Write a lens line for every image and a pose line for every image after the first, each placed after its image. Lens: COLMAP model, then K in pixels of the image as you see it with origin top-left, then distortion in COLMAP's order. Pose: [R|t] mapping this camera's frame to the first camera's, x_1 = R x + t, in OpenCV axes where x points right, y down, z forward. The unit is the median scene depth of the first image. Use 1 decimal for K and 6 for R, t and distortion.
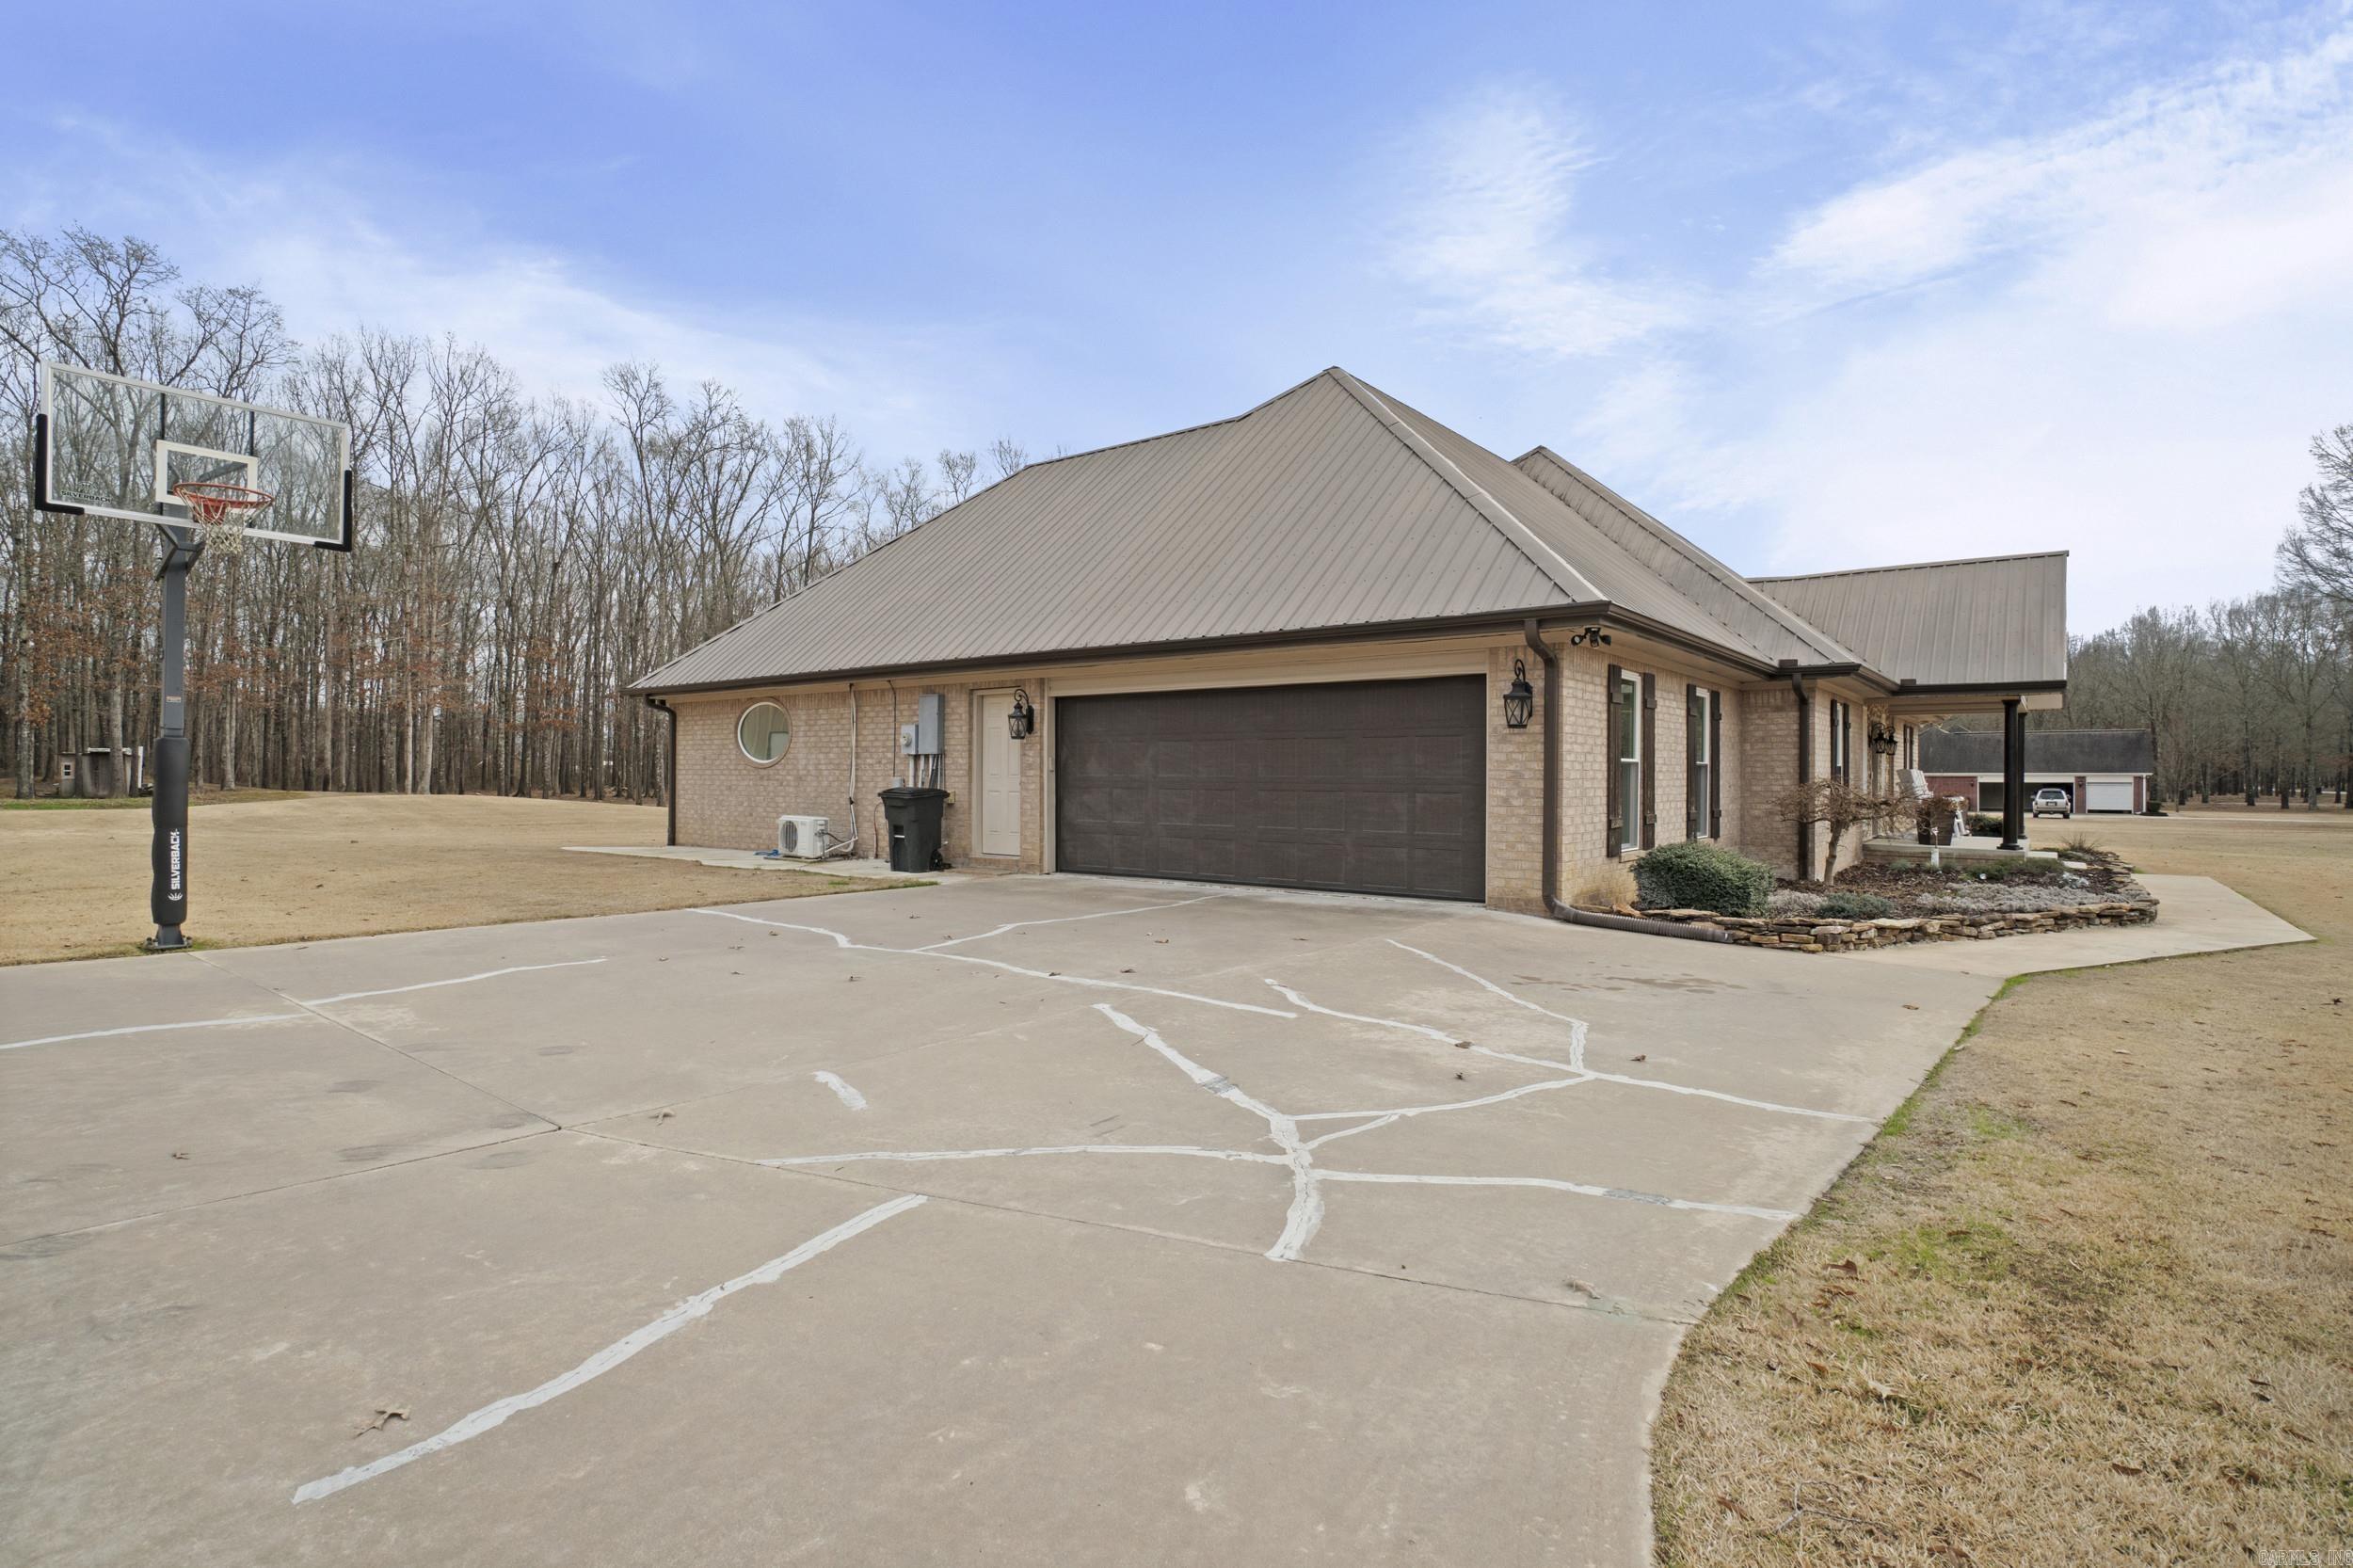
lens RADIAL K [[1143.9, 0, 1161.1], [0, 1143.9, 773.5], [0, 0, 1]] dist [0.005727, 0.002407]
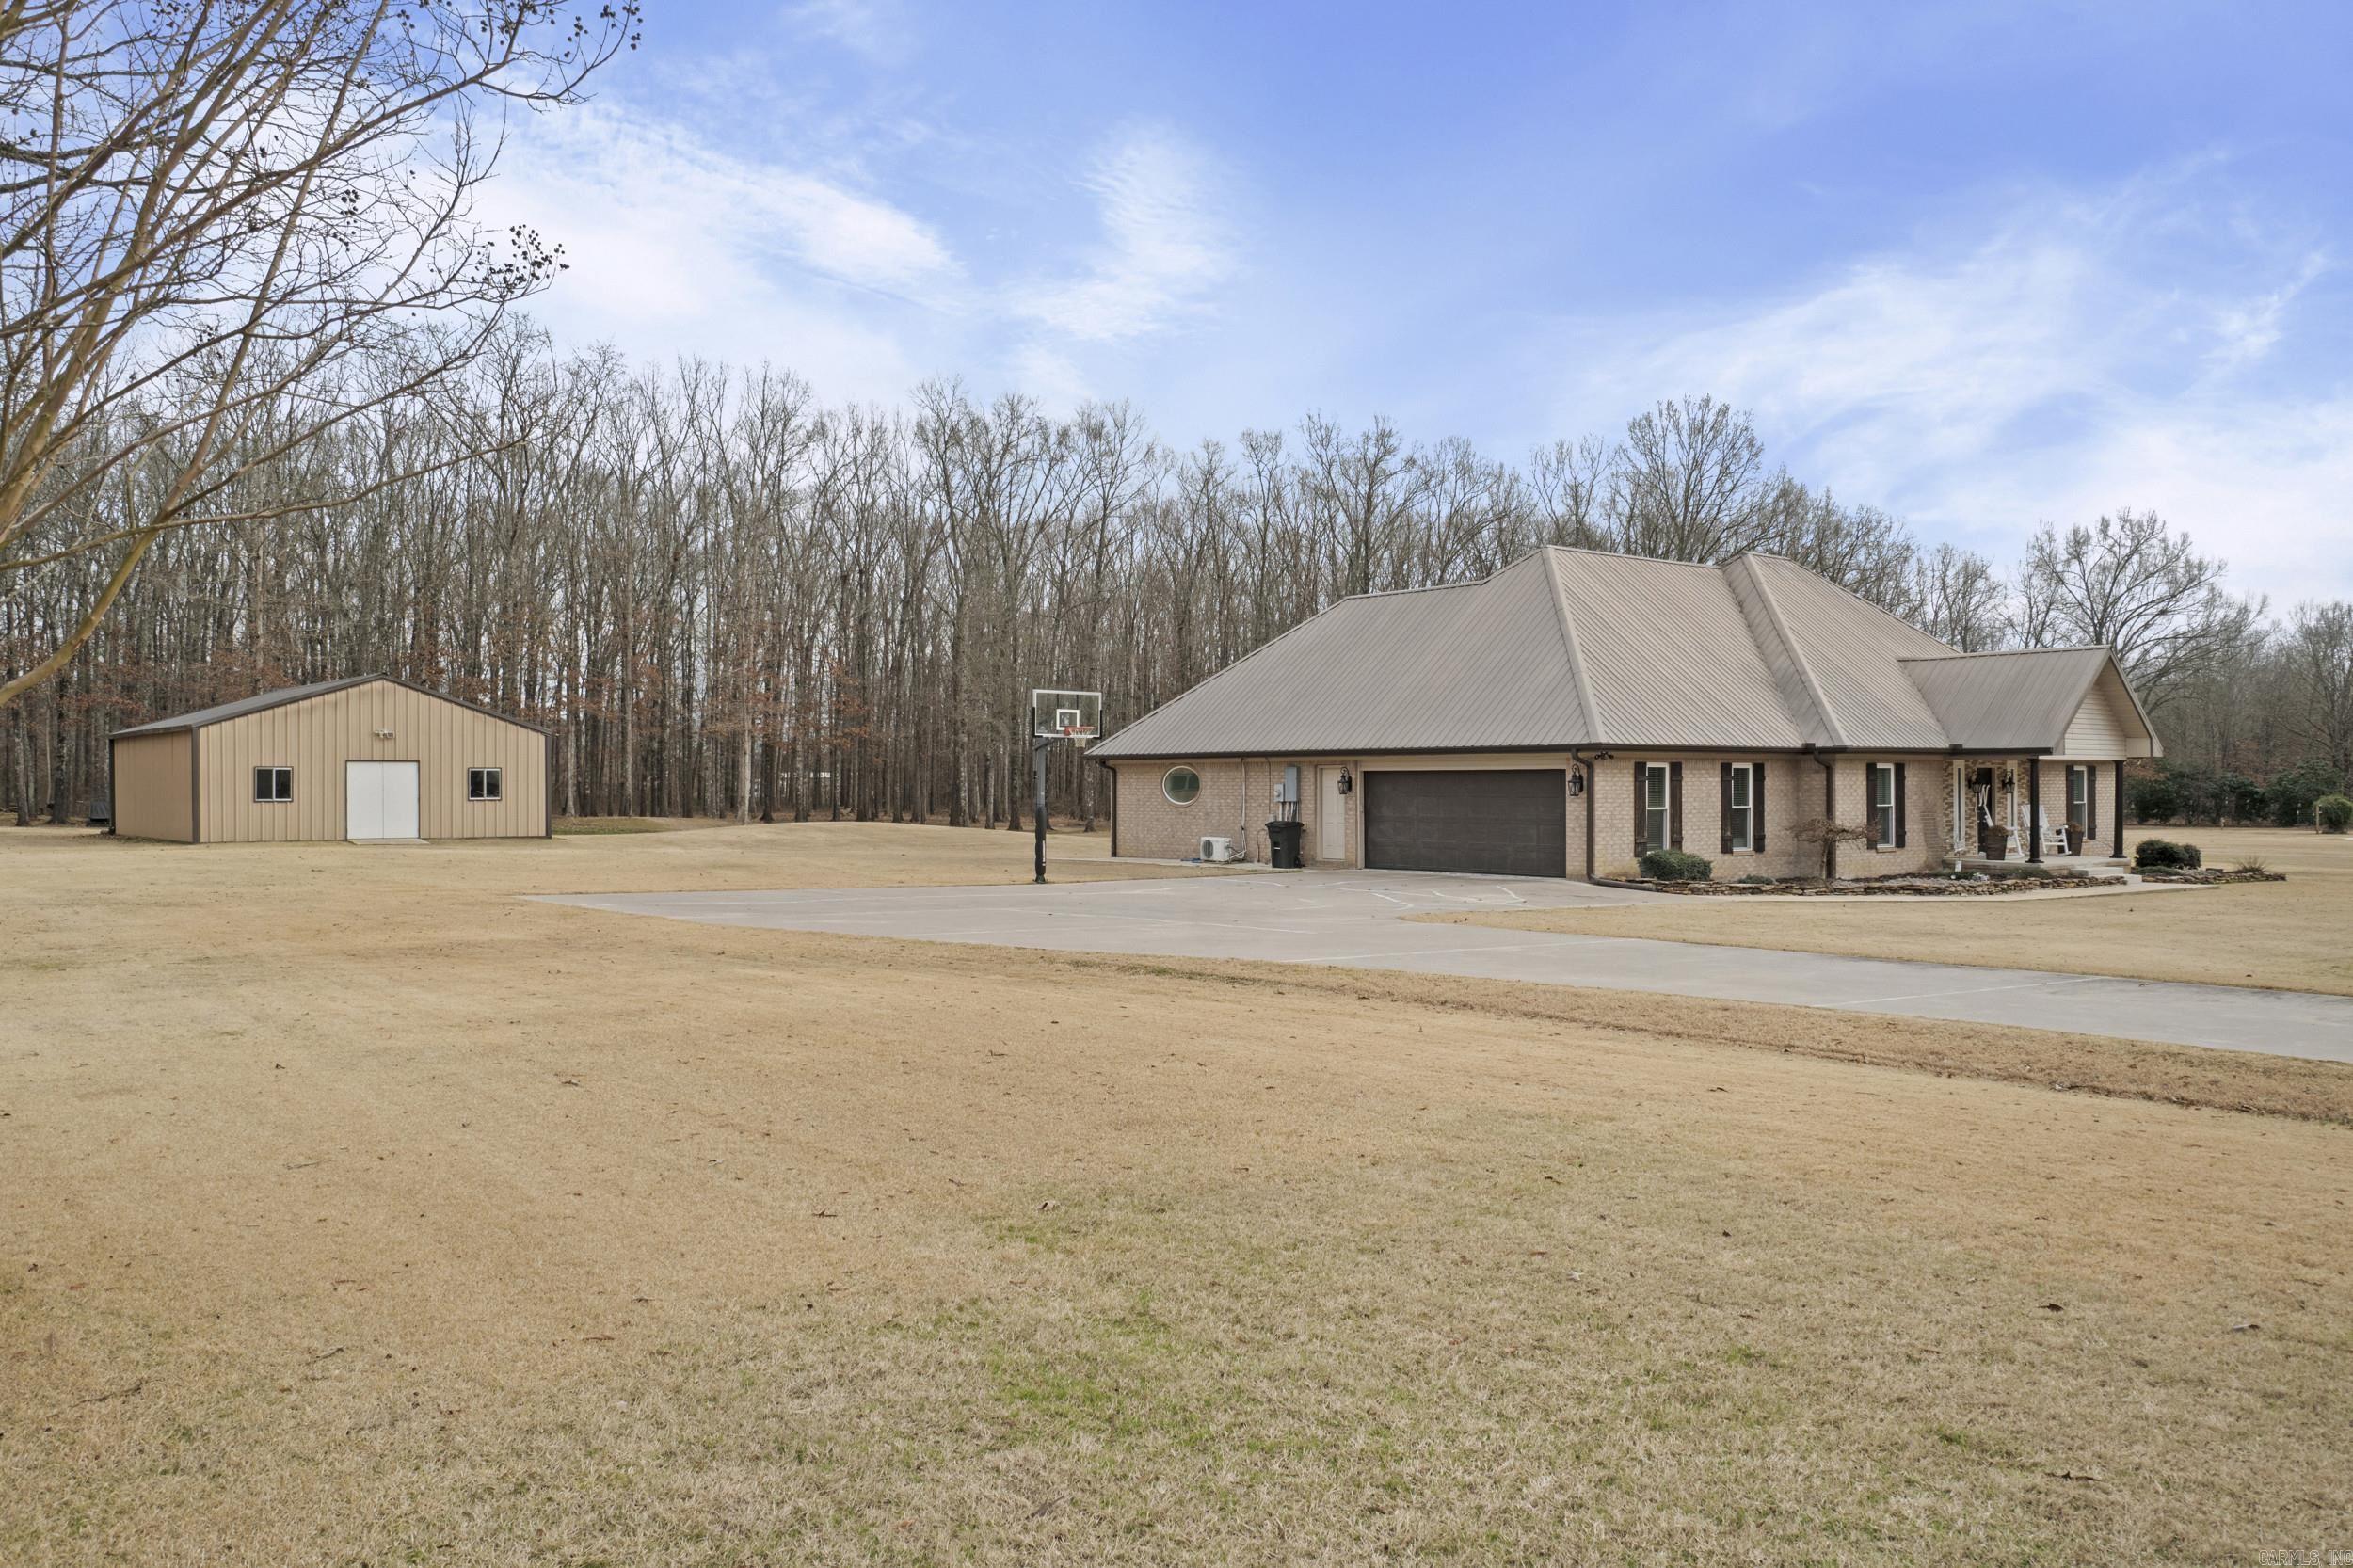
lens RADIAL K [[1723.1, 0, 1164.2], [0, 1723.1, 790.4], [0, 0, 1]] dist [0.035035, 0.002540]
pose [[0.976624, -0.005163, -0.214891, 0.174697], [0.006368, 0.999968, 0.004912, -0.049222], [0.214858, -0.006166, 0.976626, -1.635470]]
